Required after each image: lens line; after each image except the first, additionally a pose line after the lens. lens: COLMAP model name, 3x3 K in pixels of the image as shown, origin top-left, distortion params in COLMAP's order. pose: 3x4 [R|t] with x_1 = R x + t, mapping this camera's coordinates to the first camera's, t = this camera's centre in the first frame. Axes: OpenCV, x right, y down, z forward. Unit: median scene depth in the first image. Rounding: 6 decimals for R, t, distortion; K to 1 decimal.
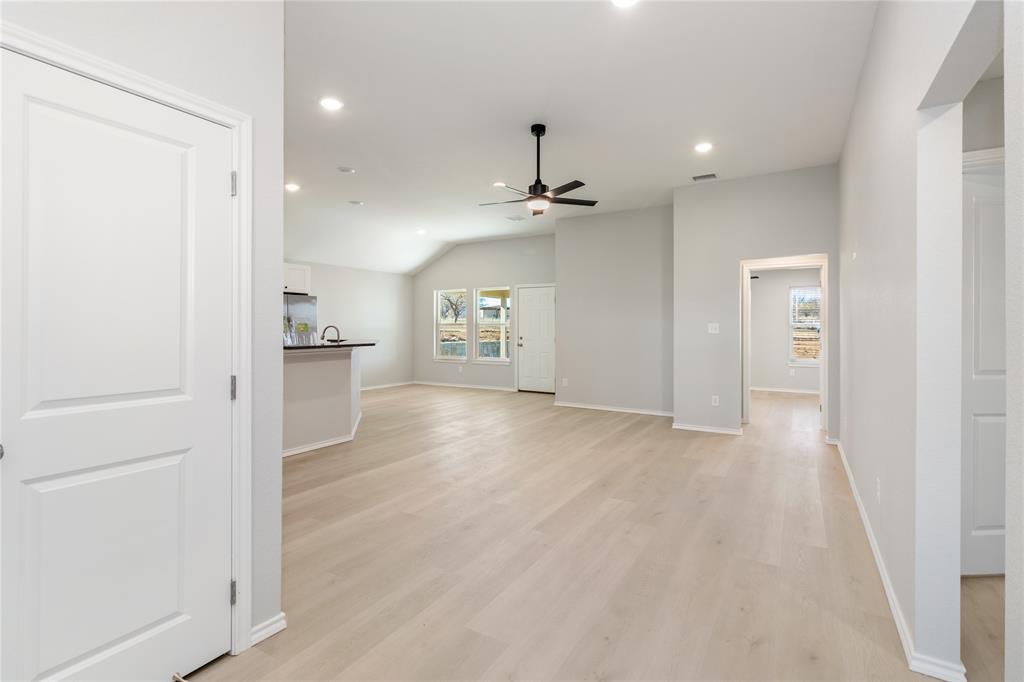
lens RADIAL K [[481.8, 0, 519.6], [0, 481.8, 336.8], [0, 0, 1]] dist [0.001435, -0.002164]
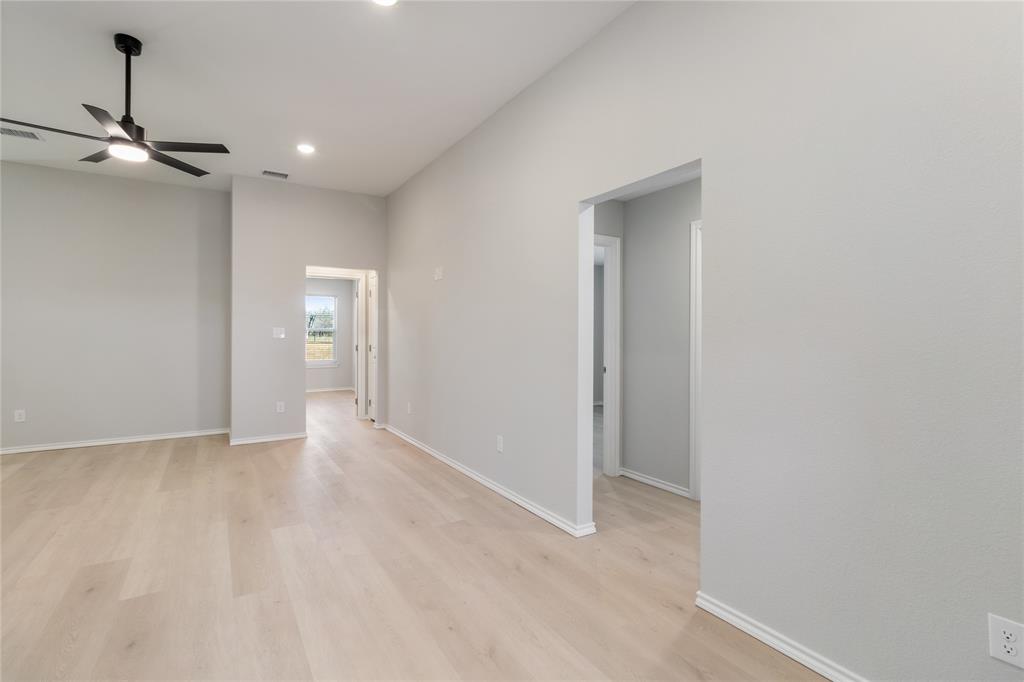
lens RADIAL K [[481.8, 0, 507.8], [0, 481.8, 340.7], [0, 0, 1]] dist [0.001435, -0.002164]
pose [[0.441628, -0.014221, 0.897086, -0.298524], [0.016263, 0.999837, 0.007843, -0.001548], [-0.897051, 0.011126, 0.441787, 0.181413]]
